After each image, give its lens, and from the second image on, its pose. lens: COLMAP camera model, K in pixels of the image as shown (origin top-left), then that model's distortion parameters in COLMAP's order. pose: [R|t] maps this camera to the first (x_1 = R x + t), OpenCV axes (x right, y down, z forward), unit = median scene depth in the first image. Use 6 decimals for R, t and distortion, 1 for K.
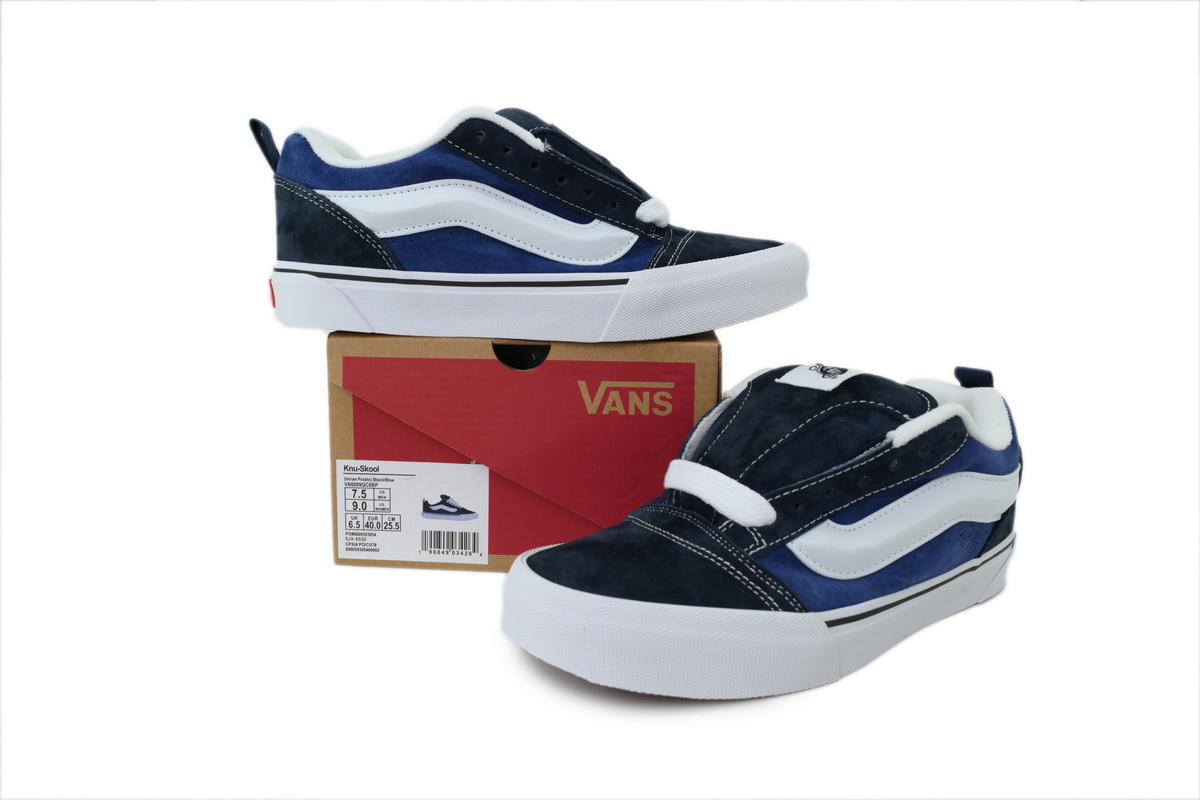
lens RADIAL K [[967.0, 0, 600.6], [0, 967.0, 403.6], [0, 0, 1]] dist [0.070699, -0.000799]
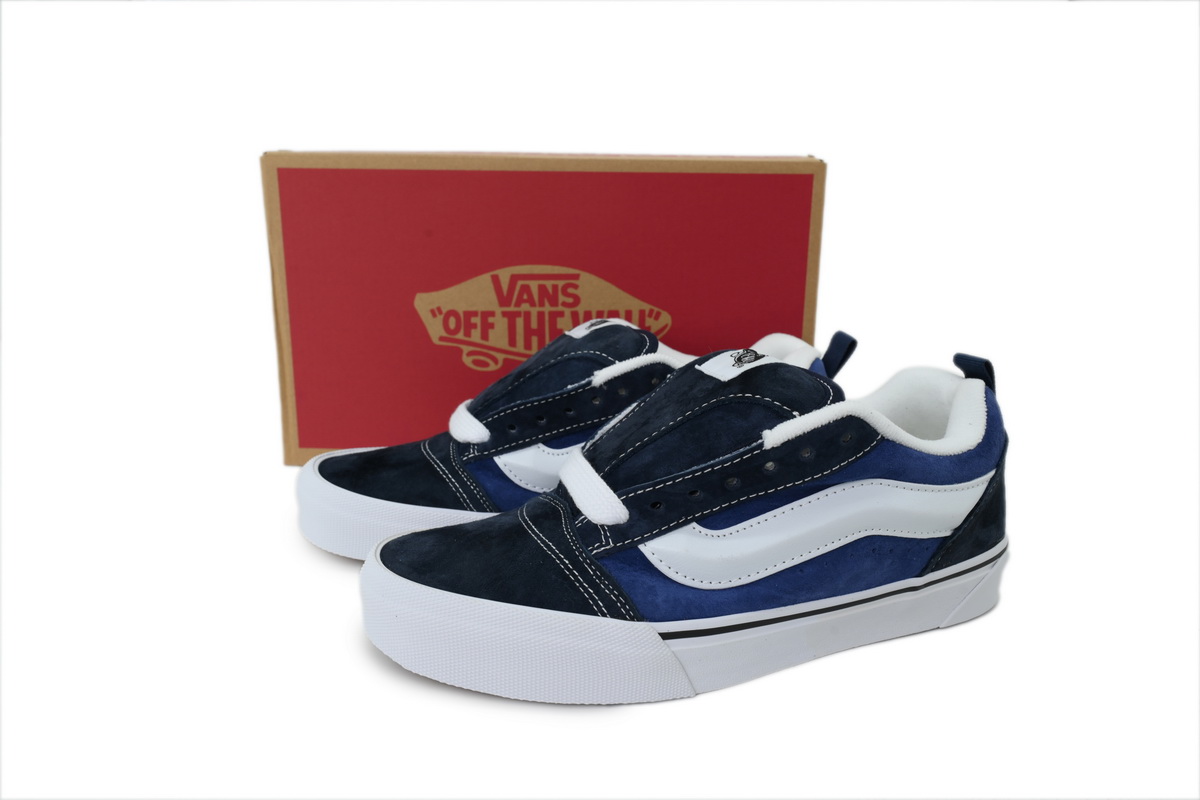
lens RADIAL K [[967.0, 0, 599.9], [0, 967.0, 394.7], [0, 0, 1]] dist [0.070699, -0.000799]
pose [[0.953823, 0.040322, -0.297651, 0.423133], [-0.028174, 0.998590, 0.044992, -0.040562], [0.299046, -0.034528, 0.953614, 0.106756]]
